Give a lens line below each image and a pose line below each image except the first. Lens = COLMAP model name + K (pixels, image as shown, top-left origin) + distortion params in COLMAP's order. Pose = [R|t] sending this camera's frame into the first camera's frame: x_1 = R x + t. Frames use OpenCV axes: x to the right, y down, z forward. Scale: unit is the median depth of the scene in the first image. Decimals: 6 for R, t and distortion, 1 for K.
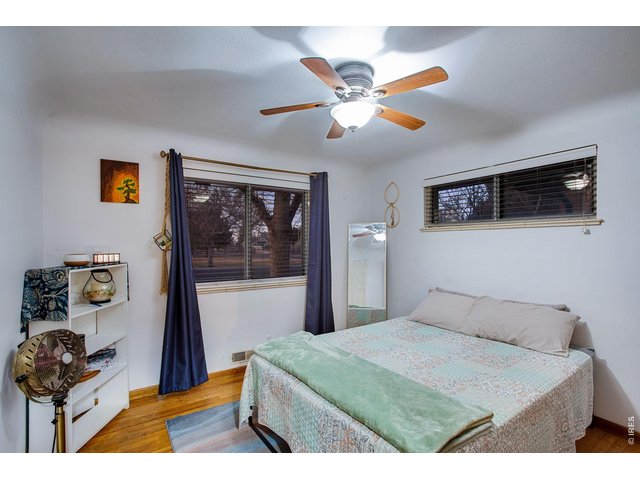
lens RADIAL K [[315.0, 0, 321.4], [0, 315.0, 241.6], [0, 0, 1]] dist [-0.001518, 0.000403]
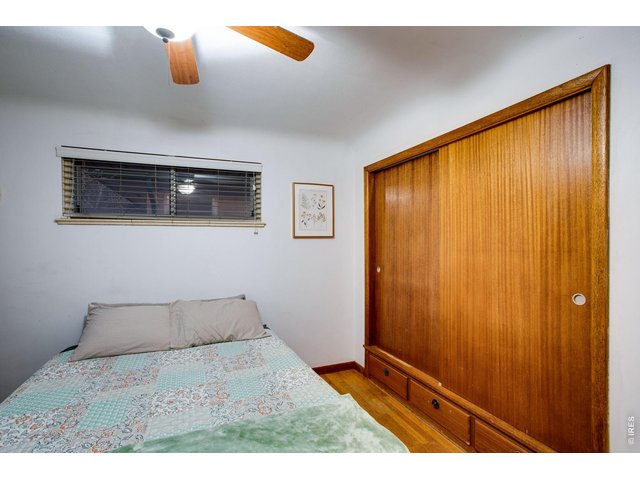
lens RADIAL K [[315.0, 0, 321.4], [0, 315.0, 241.6], [0, 0, 1]] dist [-0.001518, 0.000403]
pose [[0.217562, -0.000649, 0.976046, -0.301798], [-0.005048, 0.999986, 0.001790, 0.002672], [-0.976033, -0.005317, 0.217556, 0.467510]]
